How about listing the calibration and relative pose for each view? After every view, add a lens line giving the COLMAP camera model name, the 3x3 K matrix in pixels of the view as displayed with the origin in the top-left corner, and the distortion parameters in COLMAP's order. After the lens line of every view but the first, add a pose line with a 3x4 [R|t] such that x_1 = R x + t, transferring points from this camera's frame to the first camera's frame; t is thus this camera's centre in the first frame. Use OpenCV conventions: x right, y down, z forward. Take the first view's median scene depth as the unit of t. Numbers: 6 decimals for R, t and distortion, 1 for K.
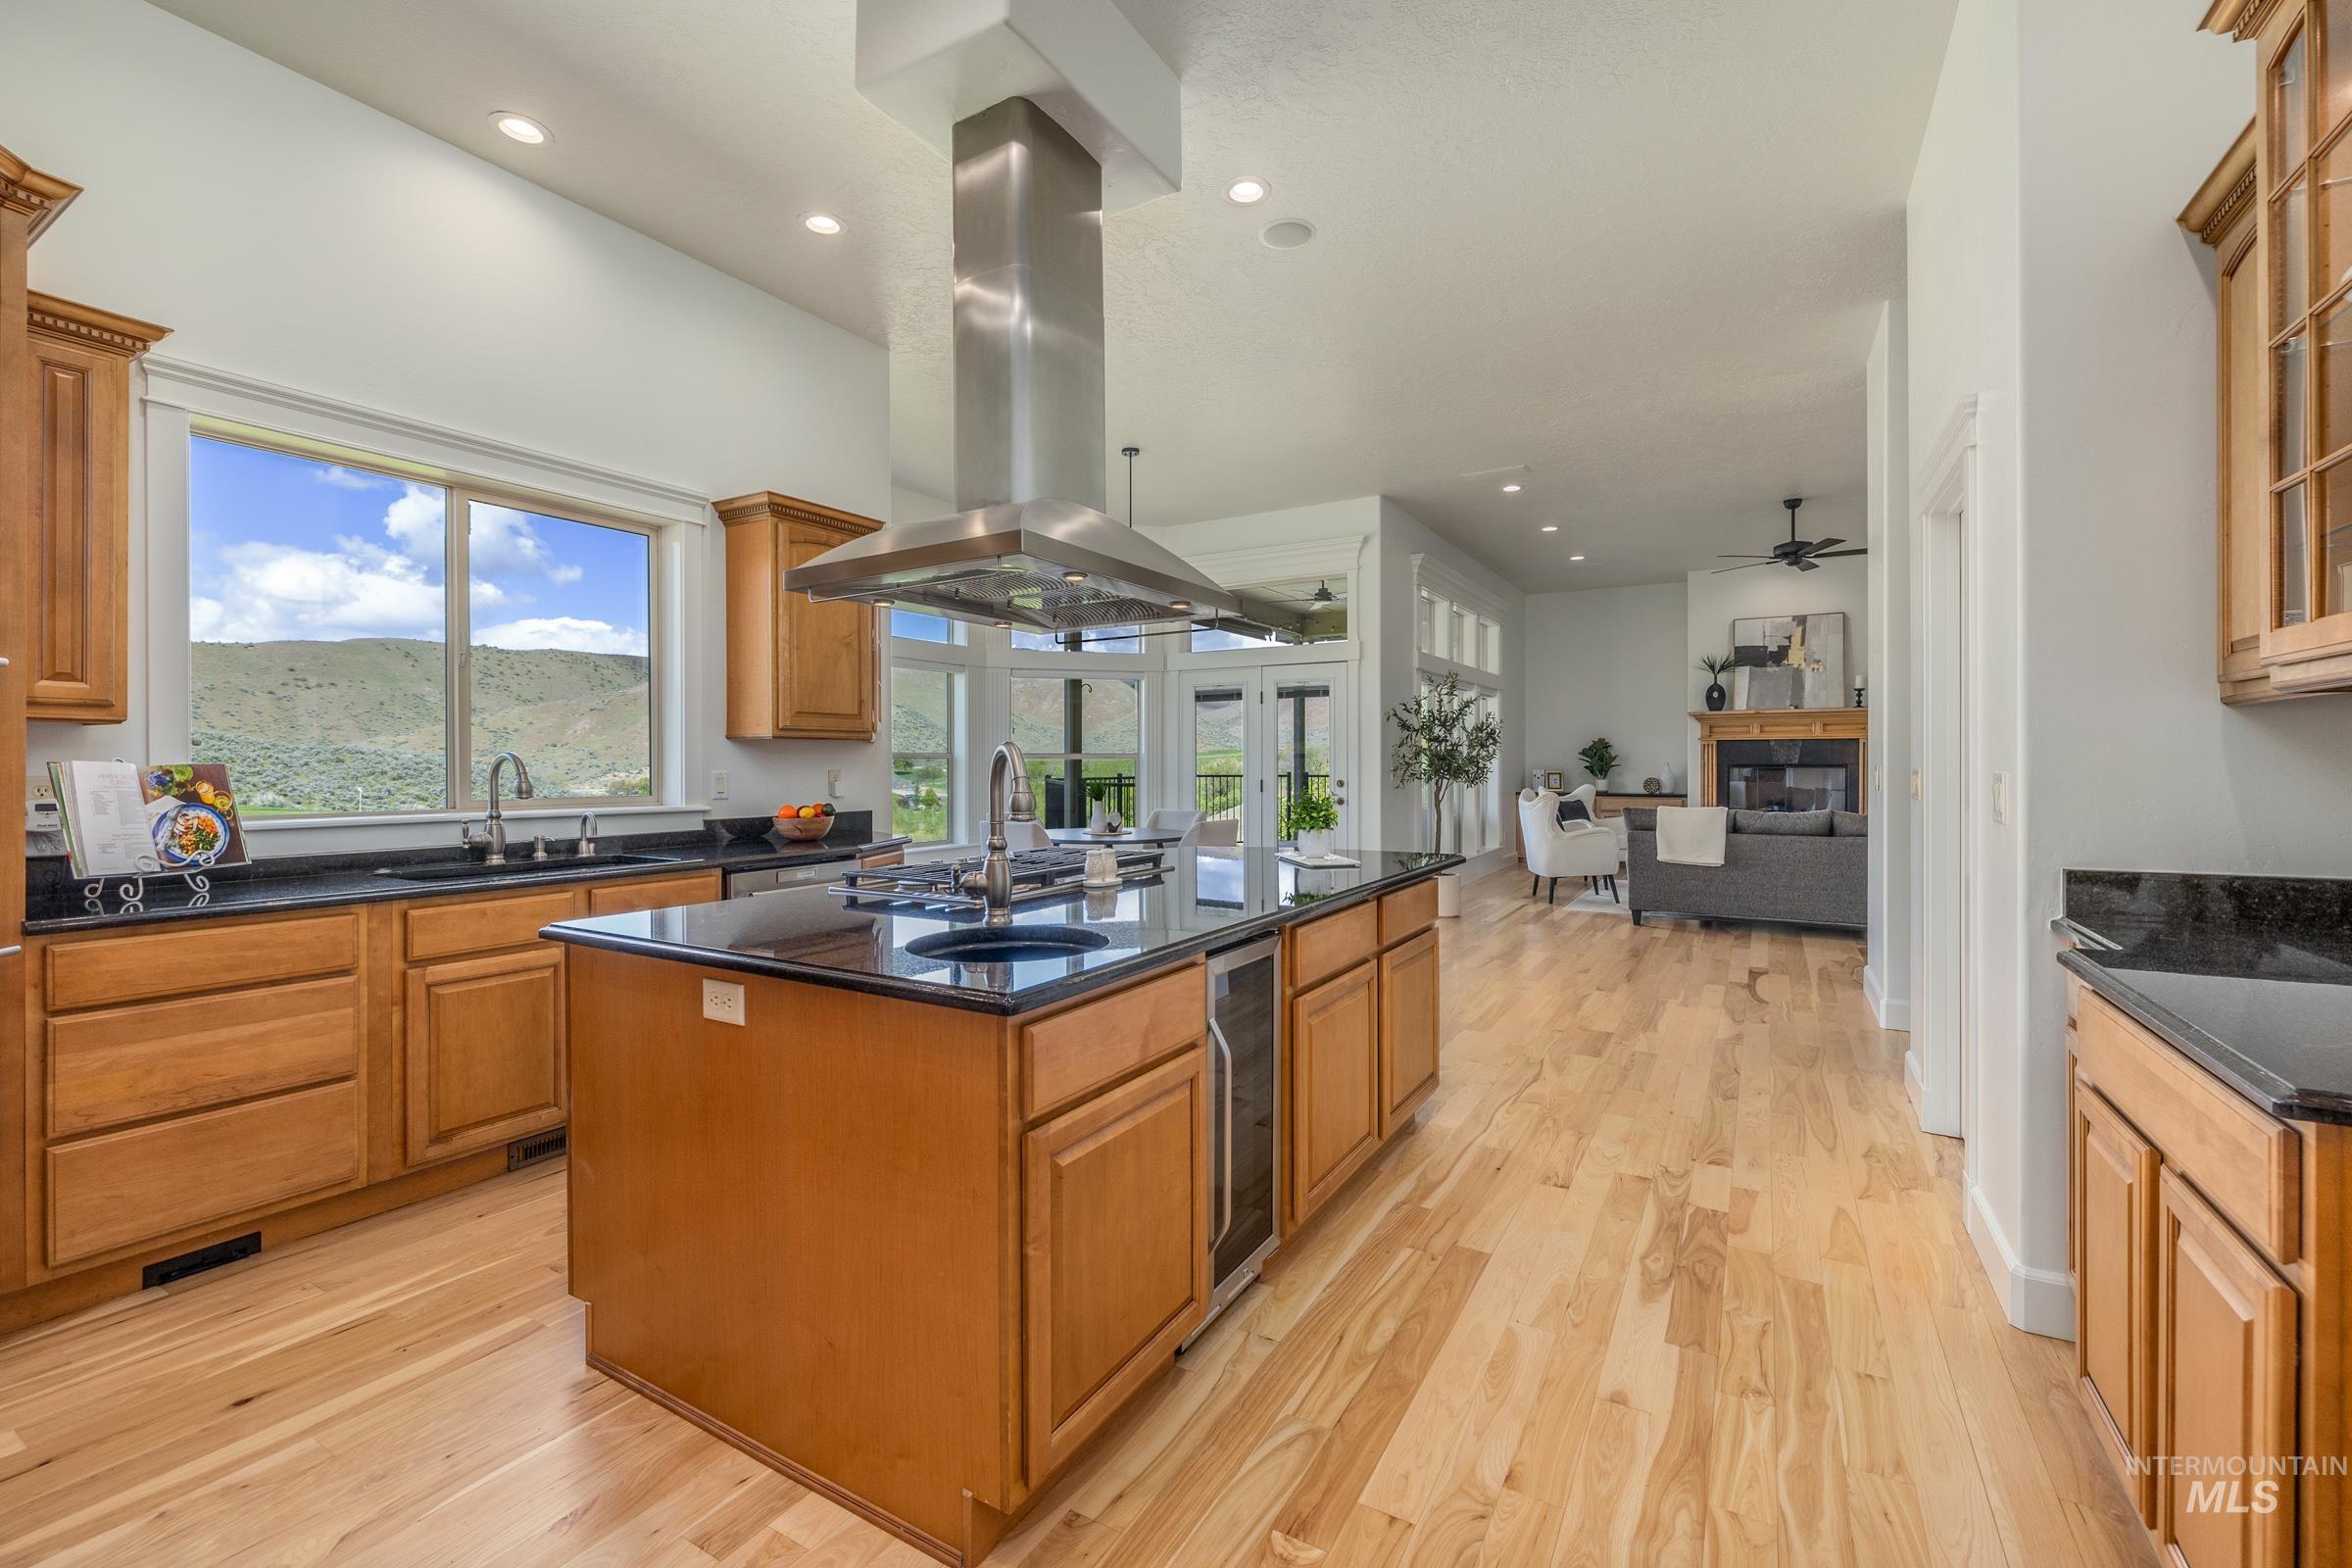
lens RADIAL K [[988.8, 0, 1183.5], [0, 988.8, 760.9], [0, 0, 1]] dist [-0.000802, -0.000852]
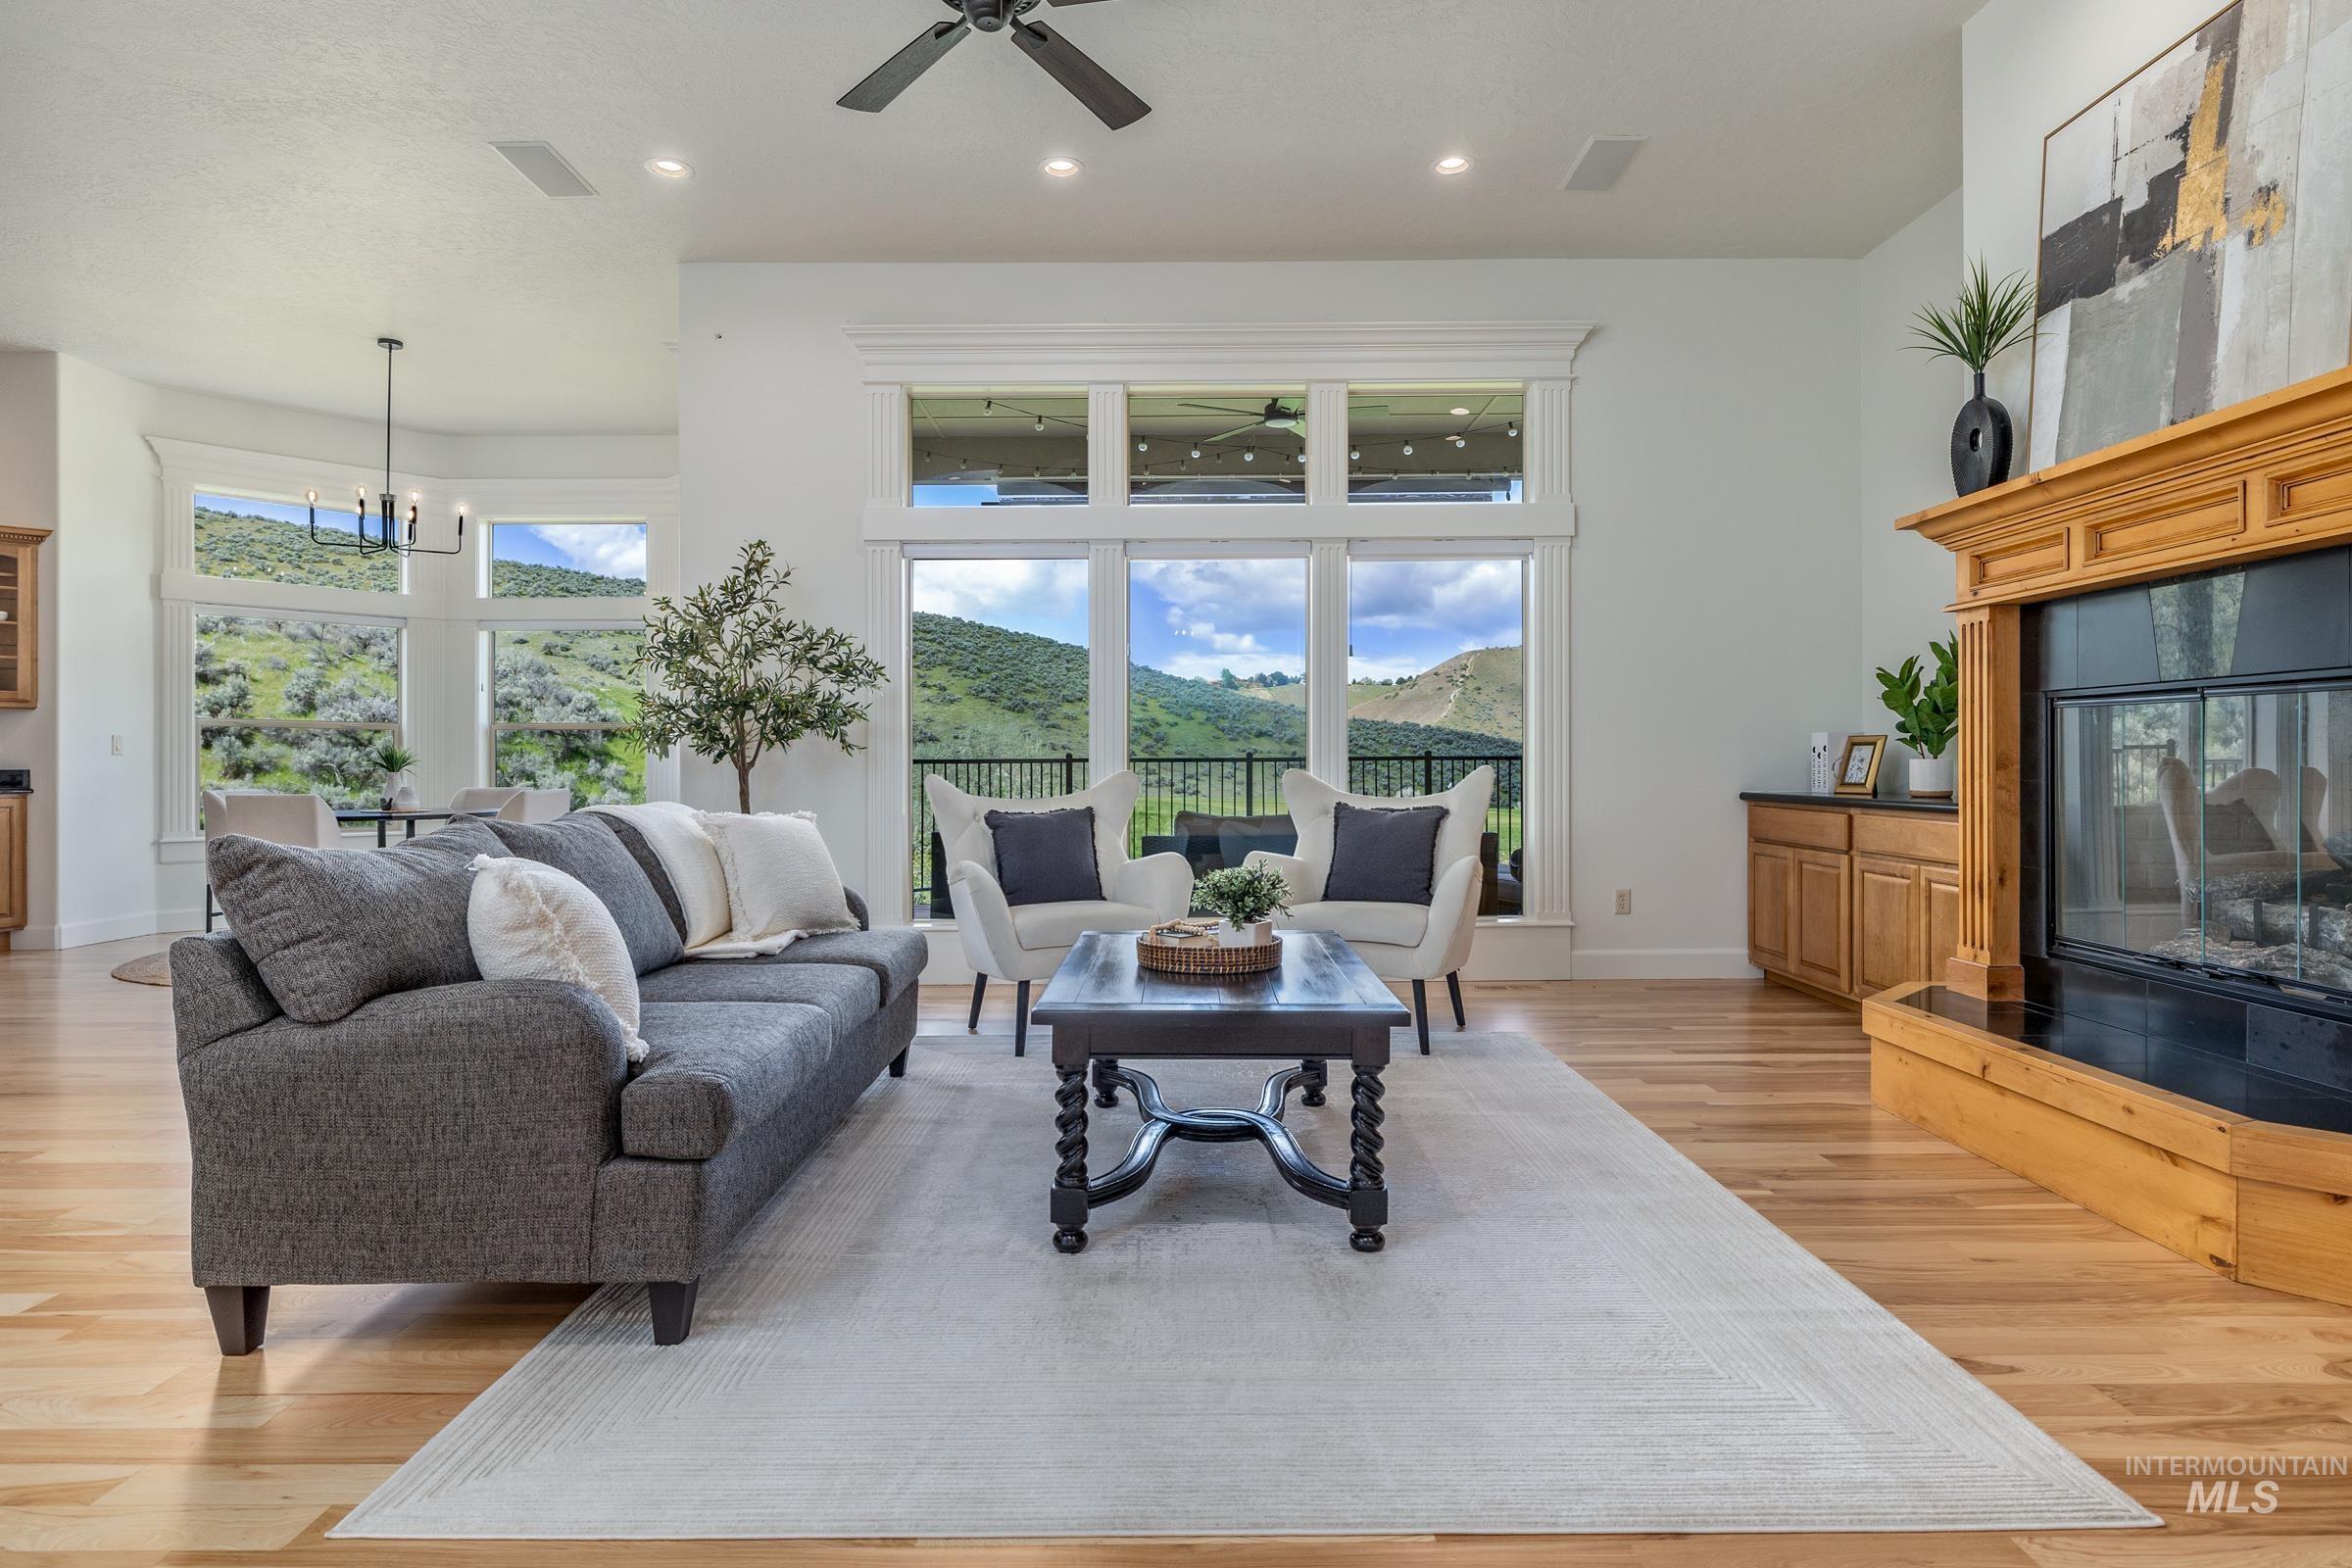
lens RADIAL K [[1252.3, 0, 1190.5], [0, 1252.3, 760.4], [0, 0, 1]] dist [-0.006335, -0.000627]
pose [[0.515927, -0.001888, -0.856630, 0.752406], [0.003939, 0.999992, 0.000169, 0.021437], [0.856623, -0.003461, 0.515931, 0.663050]]
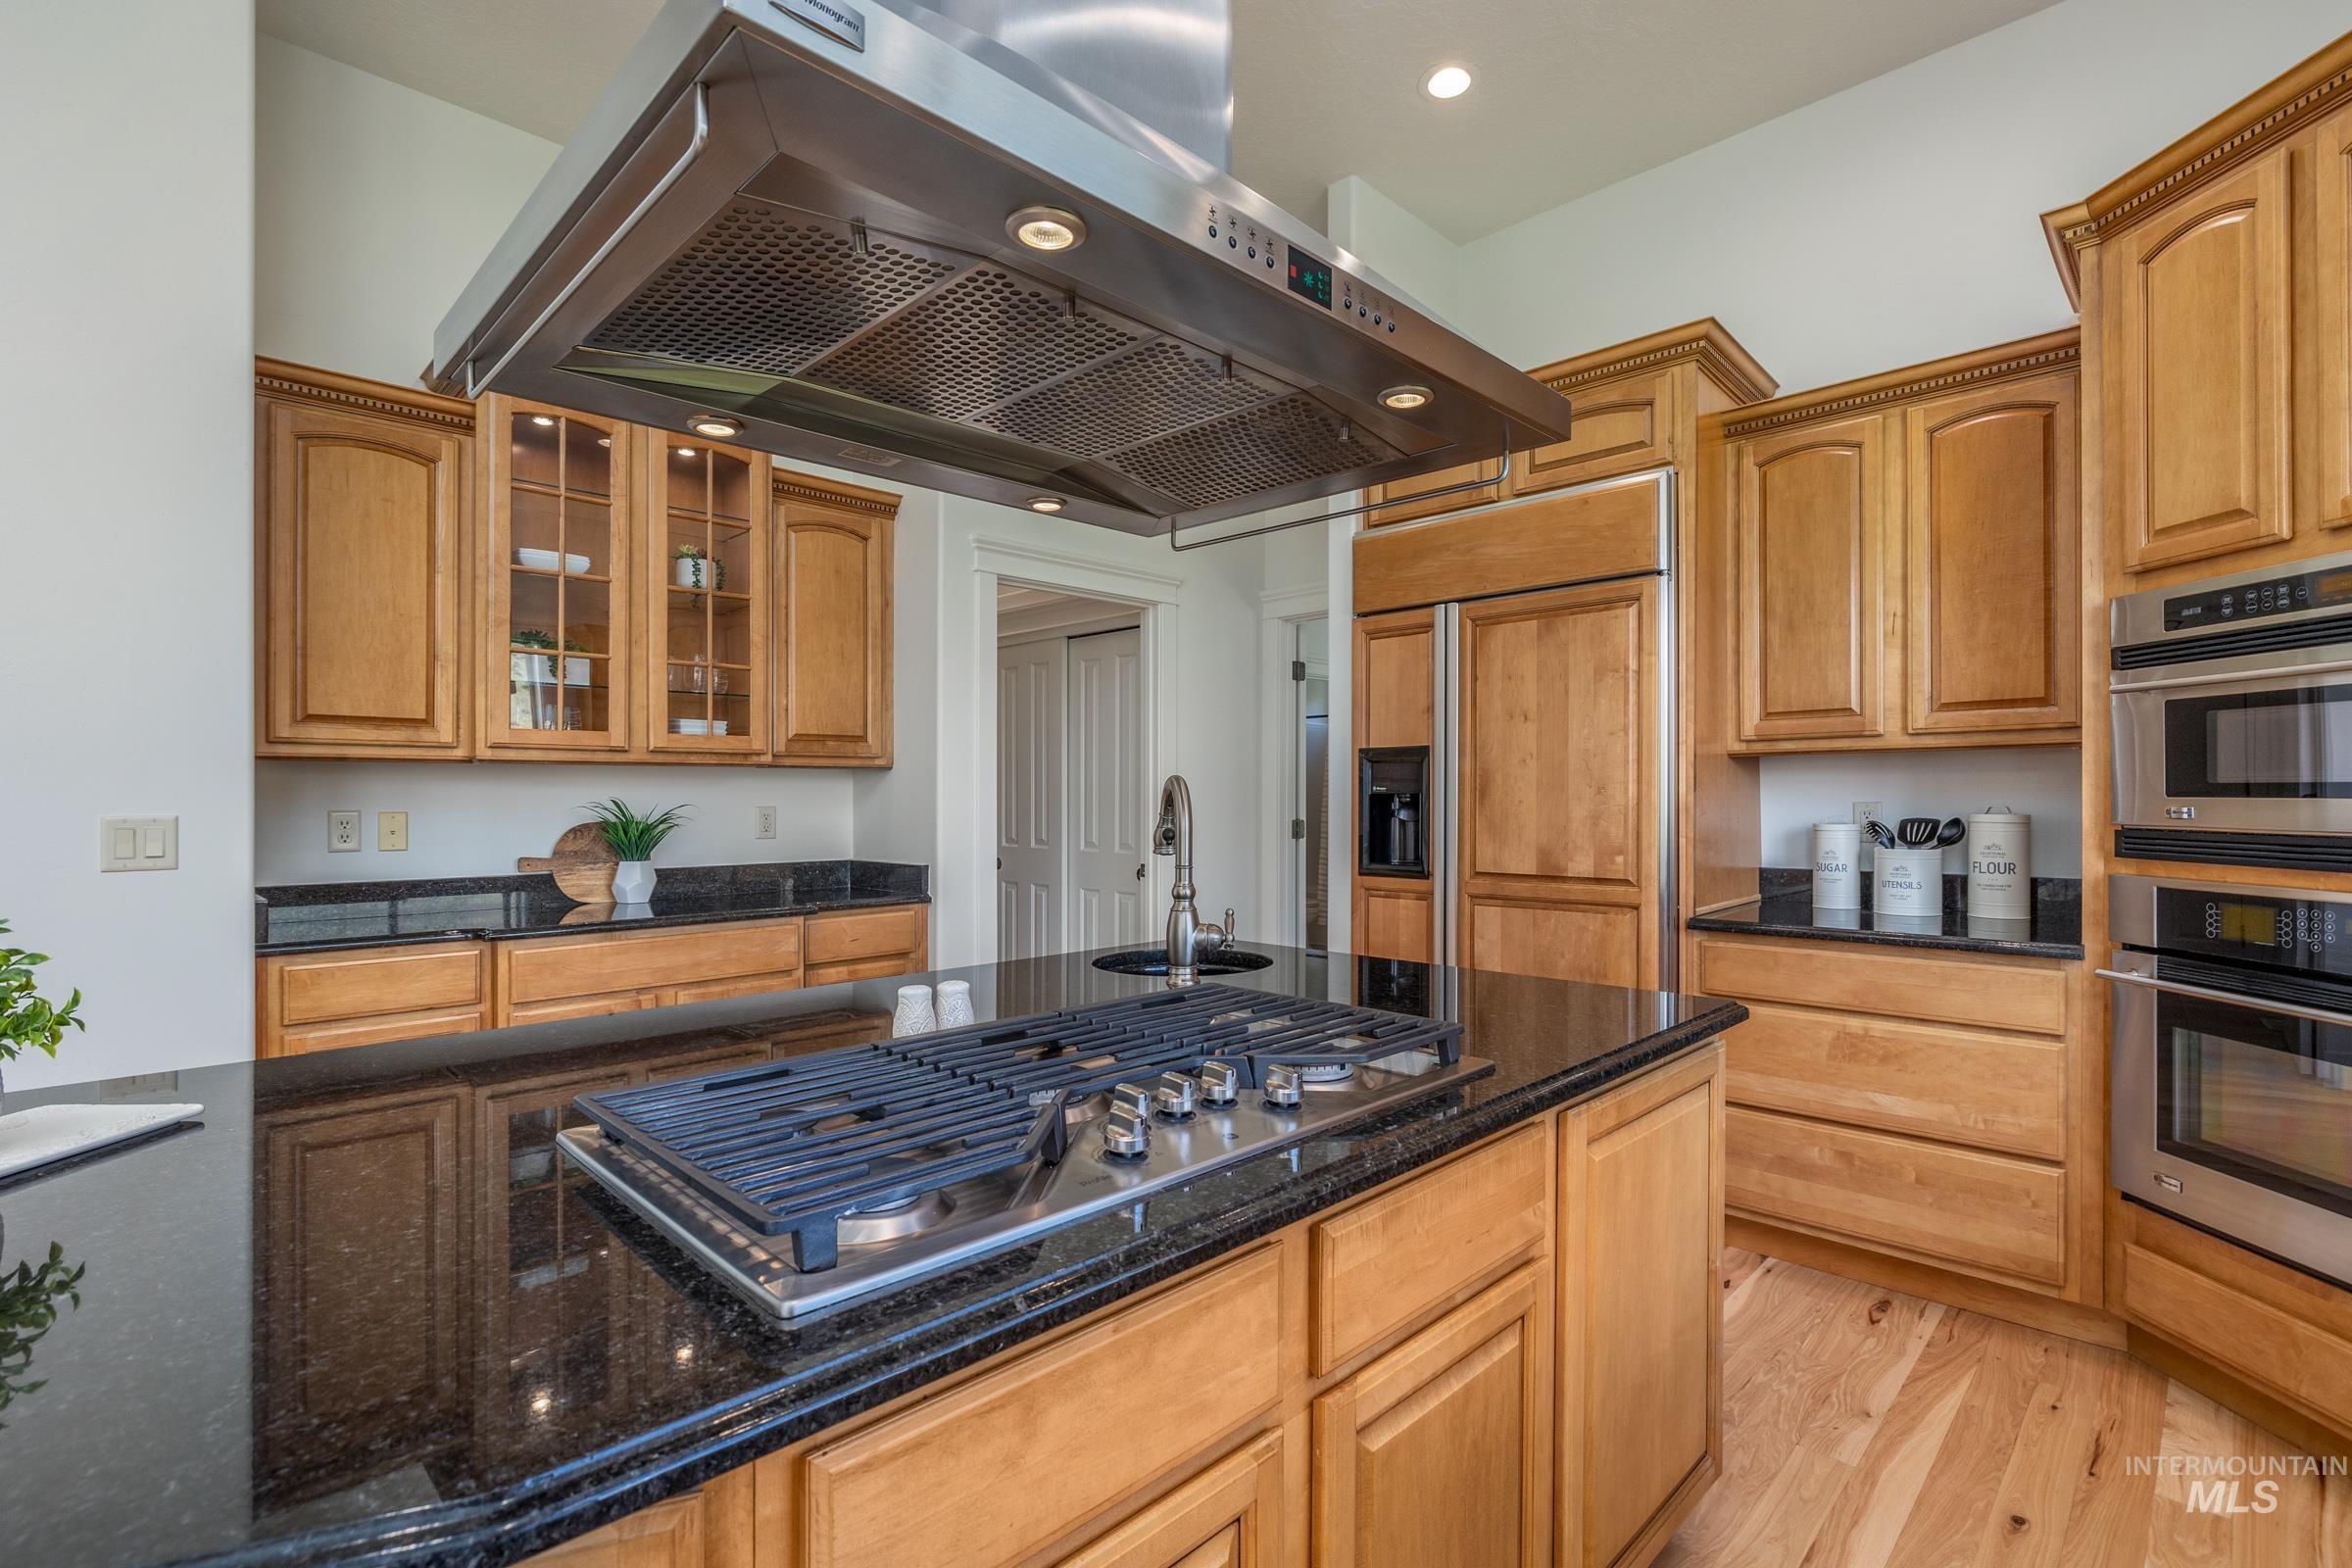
lens RADIAL K [[1054.2, 0, 1229.5], [0, 1054.2, 803.9], [0, 0, 1]] dist [-0.009432, 0.000567]
pose [[-0.970407, 0.007492, 0.241358, -0.093466], [0.008445, 0.999960, 0.002915, 0.000755], [-0.241326, 0.004867, -0.970432, 0.378747]]
